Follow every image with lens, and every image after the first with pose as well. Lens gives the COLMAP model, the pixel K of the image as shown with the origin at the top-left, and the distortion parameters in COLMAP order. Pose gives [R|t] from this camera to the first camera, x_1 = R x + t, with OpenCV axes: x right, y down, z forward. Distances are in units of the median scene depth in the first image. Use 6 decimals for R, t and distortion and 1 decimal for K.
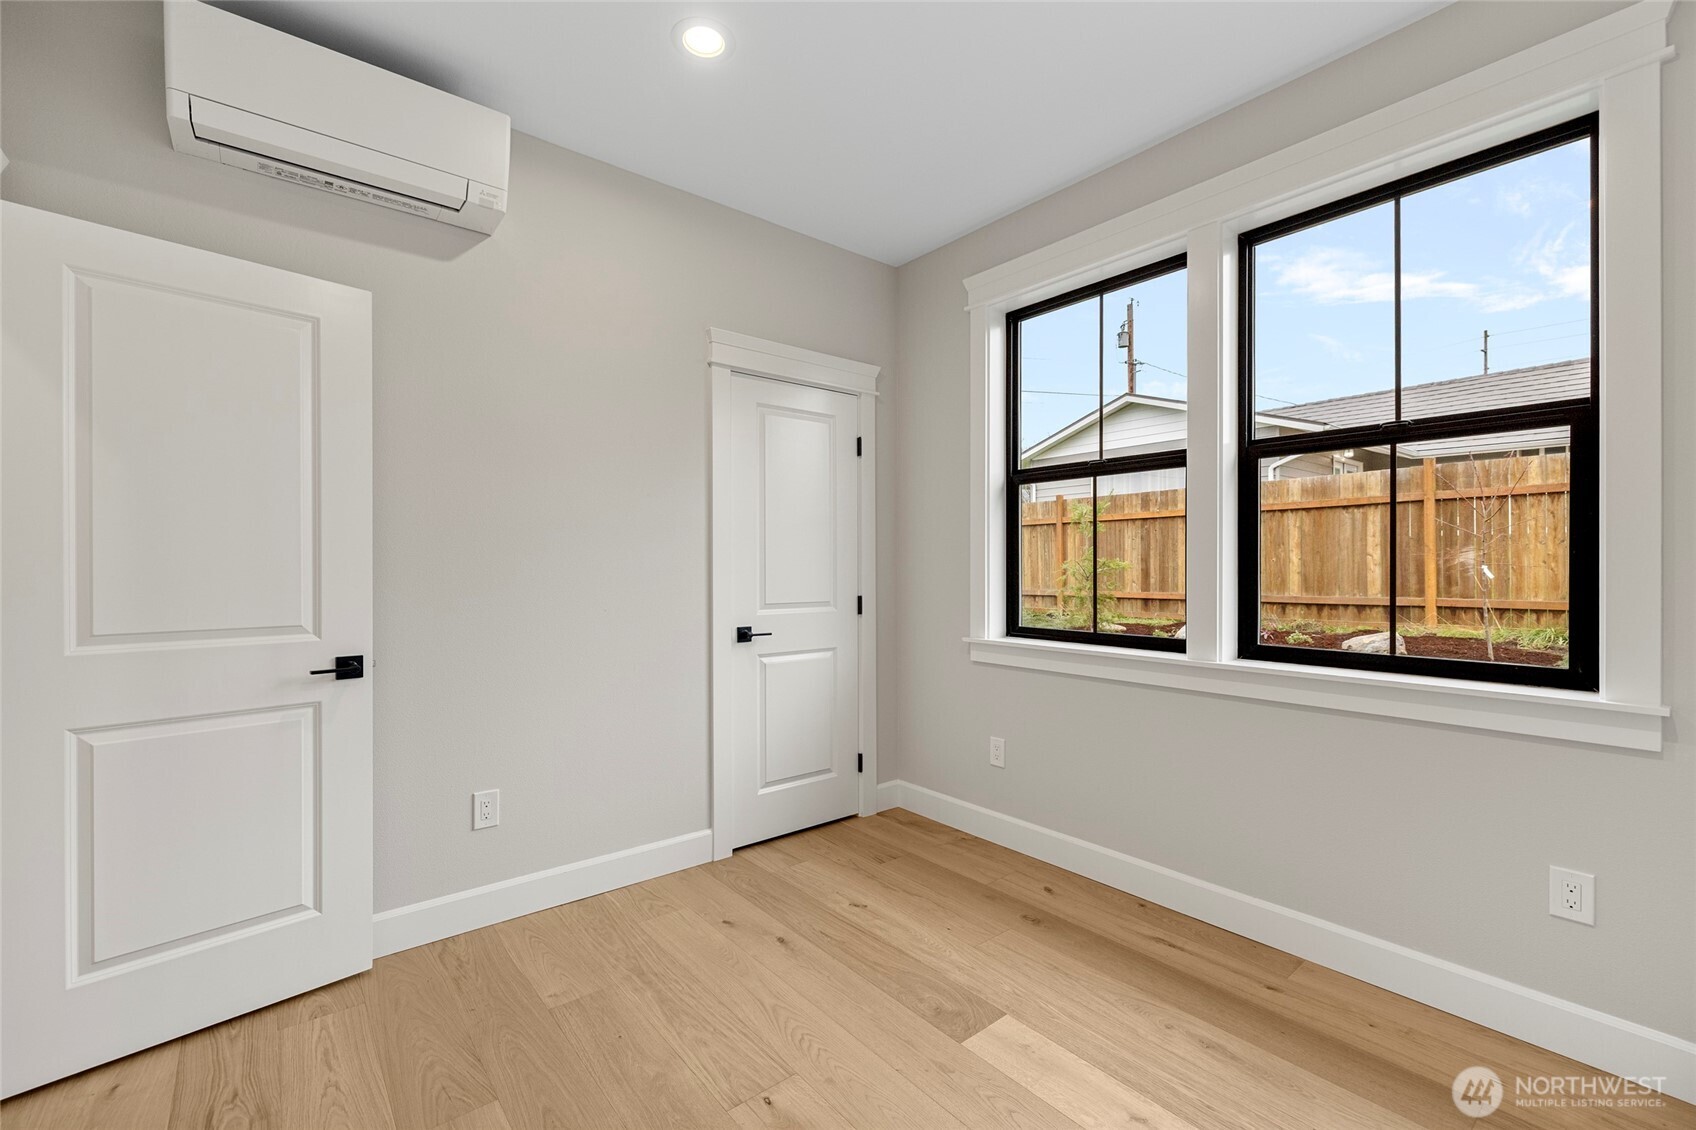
lens RADIAL K [[726.1, 0, 858.5], [0, 726.1, 573.4], [0, 0, 1]] dist [-0.000720, -0.000190]
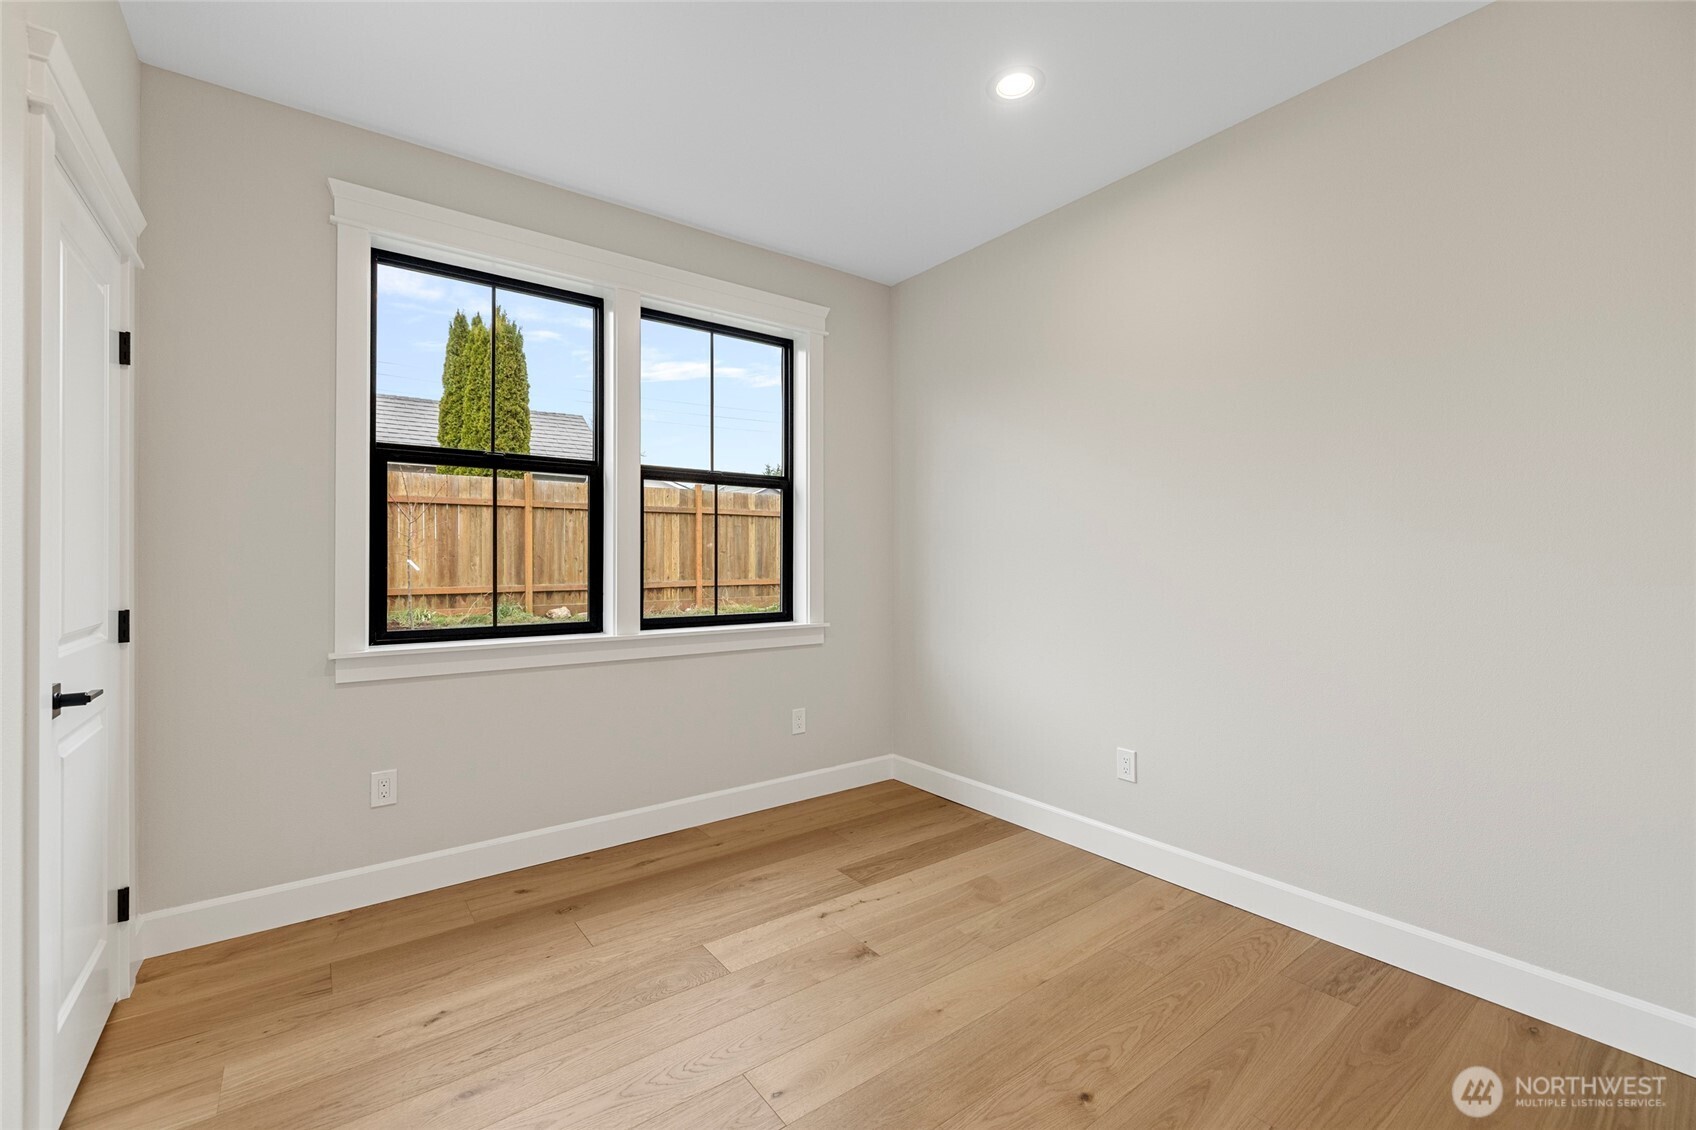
lens RADIAL K [[718.2, 0, 842.1], [0, 718.2, 555.7], [0, 0, 1]] dist [-0.000855, -0.000184]
pose [[0.032942, 0.004891, 0.999445, -0.698733], [0.003539, 0.999981, -0.005010, -0.008376], [-0.999451, 0.003702, 0.032924, 0.544381]]
